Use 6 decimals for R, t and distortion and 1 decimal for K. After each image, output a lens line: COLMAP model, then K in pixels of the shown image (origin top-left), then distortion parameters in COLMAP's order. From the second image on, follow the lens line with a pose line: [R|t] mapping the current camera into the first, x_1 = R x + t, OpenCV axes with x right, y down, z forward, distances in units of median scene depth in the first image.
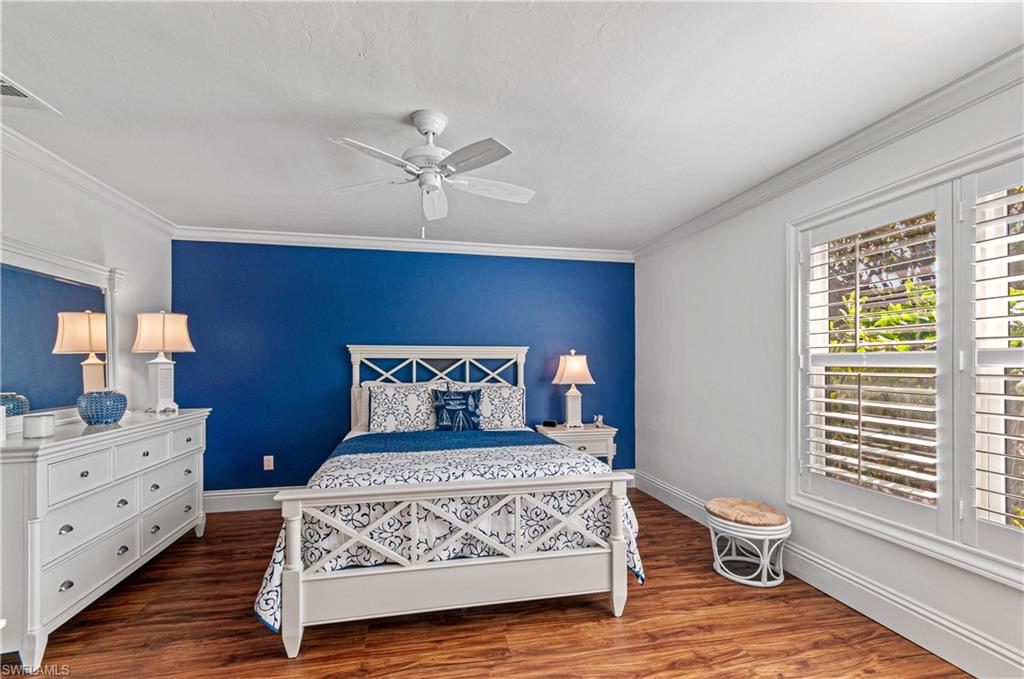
lens RADIAL K [[457.5, 0, 511.8], [0, 457.5, 363.9], [0, 0, 1]] dist [-0.000018, -0.000030]
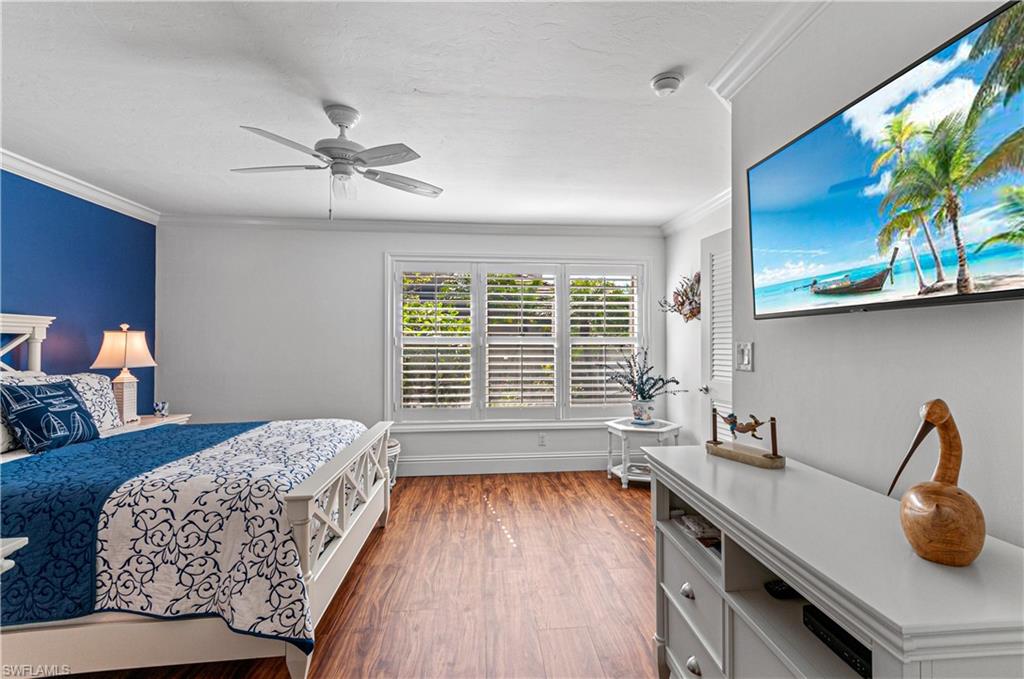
lens RADIAL K [[462.1, 0, 535.4], [0, 462.1, 339.5], [0, 0, 1]] dist [-0.000241, 0.000033]
pose [[0.098866, 0.009835, 0.995052, -0.729428], [-0.001546, 0.999951, -0.009730, 0.002436], [-0.995100, -0.000577, 0.098876, 0.269614]]
